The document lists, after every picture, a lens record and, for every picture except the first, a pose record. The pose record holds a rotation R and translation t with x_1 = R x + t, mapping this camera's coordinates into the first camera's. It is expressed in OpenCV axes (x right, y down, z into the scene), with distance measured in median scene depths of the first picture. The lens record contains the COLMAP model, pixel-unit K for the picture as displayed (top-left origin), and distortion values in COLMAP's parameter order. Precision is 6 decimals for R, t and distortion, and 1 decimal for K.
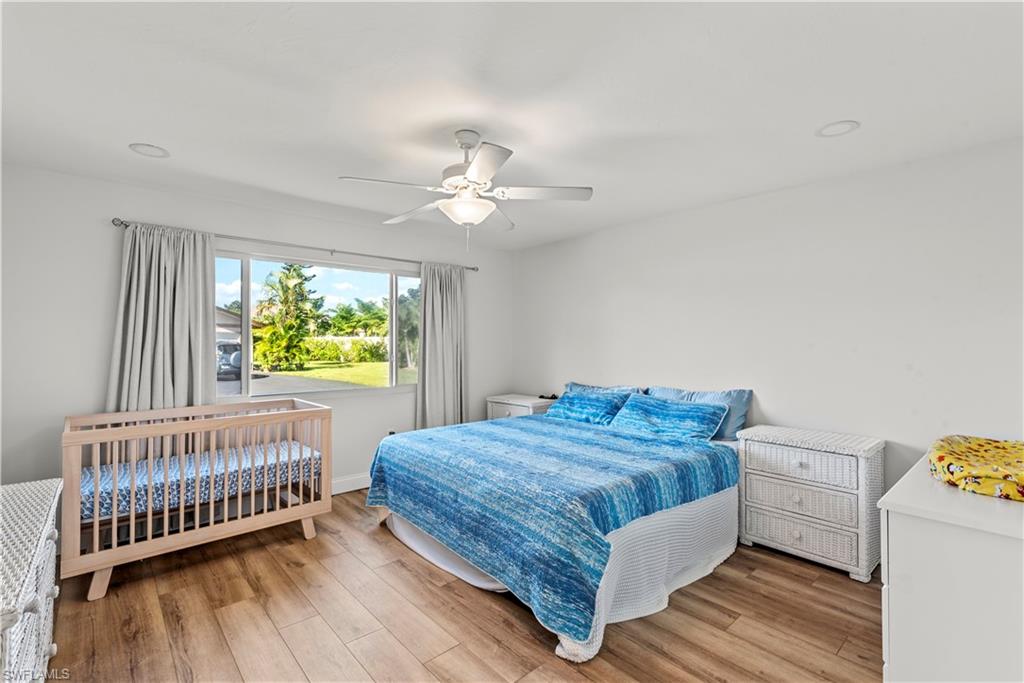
lens RADIAL K [[461.6, 0, 512.0], [0, 461.6, 341.5], [0, 0, 1]] dist [0.000267, 0.000055]
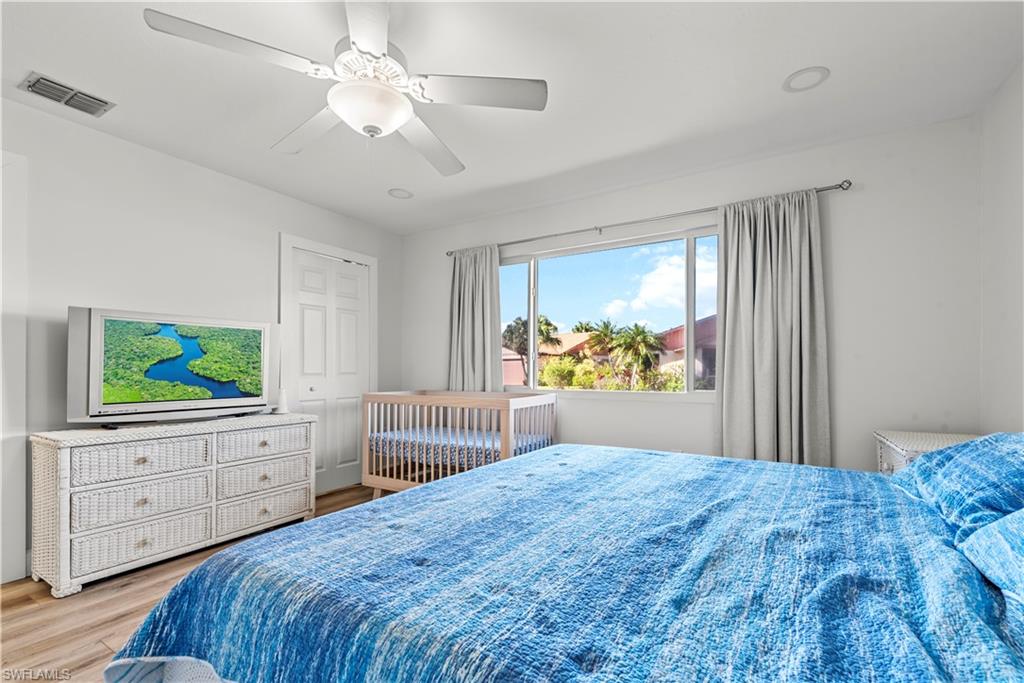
lens RADIAL K [[453.9, 0, 512.8], [0, 453.9, 361.8], [0, 0, 1]] dist [0.000204, 0.000017]
pose [[0.284397, -0.011465, -0.958638, 0.508531], [-0.003156, 0.999912, -0.012895, 0.086637], [0.958702, 0.006693, 0.284335, 0.808878]]
